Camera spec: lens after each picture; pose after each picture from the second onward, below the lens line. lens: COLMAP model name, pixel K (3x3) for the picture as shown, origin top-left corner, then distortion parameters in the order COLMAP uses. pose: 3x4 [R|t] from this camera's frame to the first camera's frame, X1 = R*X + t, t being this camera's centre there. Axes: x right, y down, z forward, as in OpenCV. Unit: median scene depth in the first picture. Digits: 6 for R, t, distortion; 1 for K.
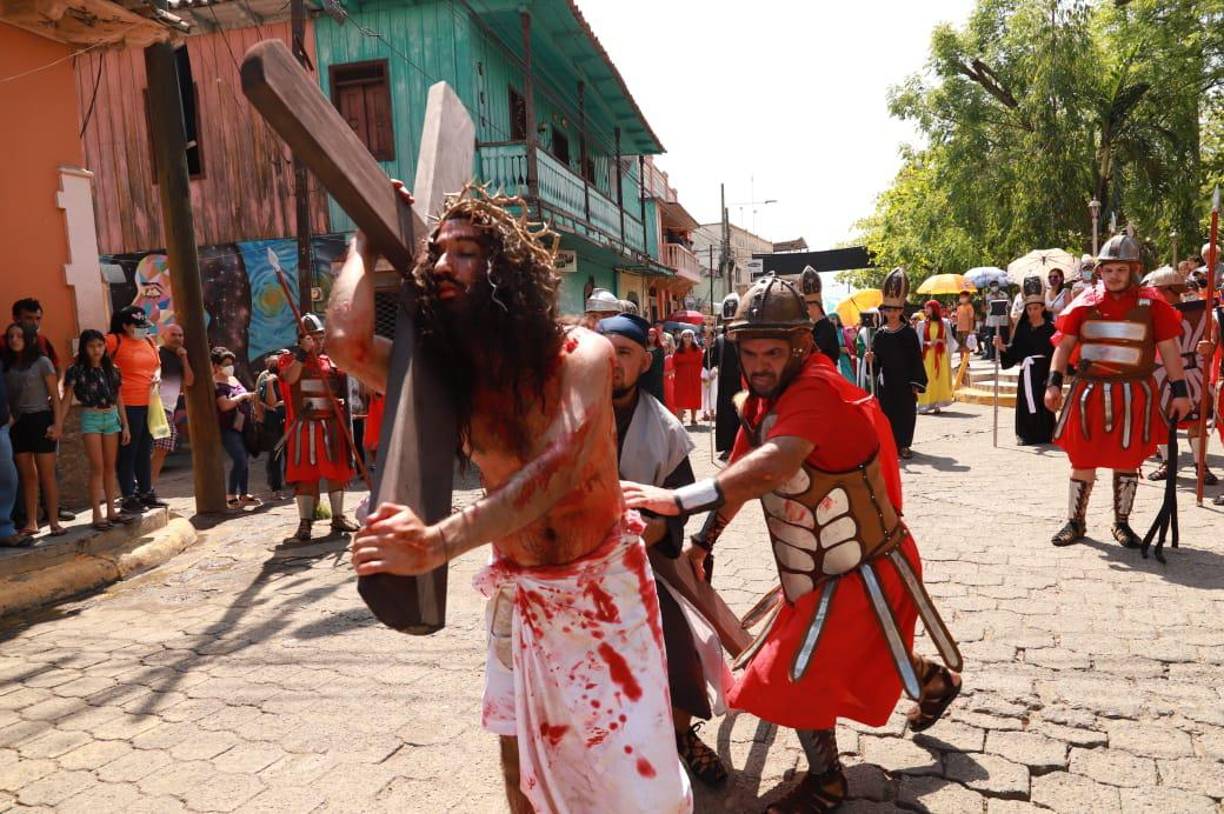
lens RADIAL K [[845.4, 0, 612.8], [0, 845.4, 403.5], [0, 0, 1]] dist [0.003924, 0.000338]
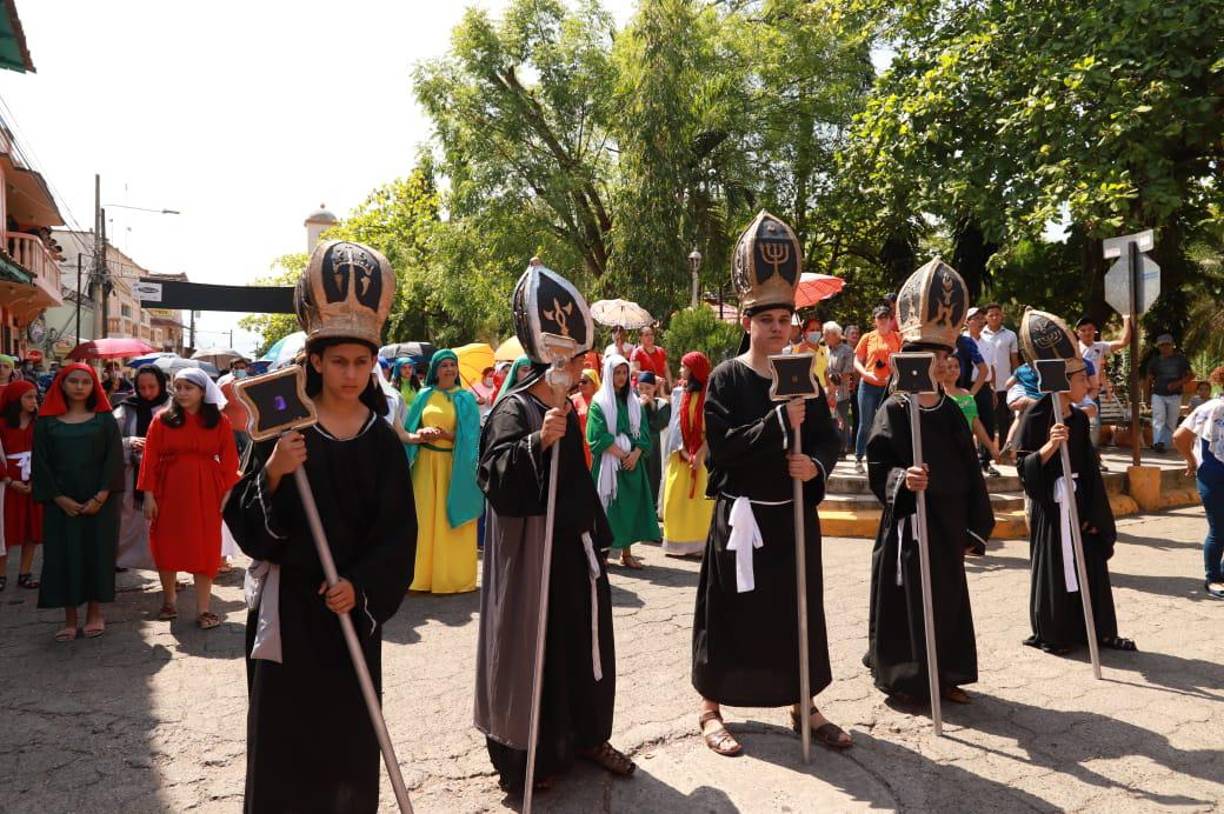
lens RADIAL K [[845.4, 0, 612.8], [0, 845.4, 403.5], [0, 0, 1]] dist [0.003924, 0.000338]
pose [[0.751509, 0.047559, 0.658007, -0.008320], [-0.000930, 0.997474, -0.071033, -0.015807], [-0.659723, 0.052770, 0.749654, 0.204426]]
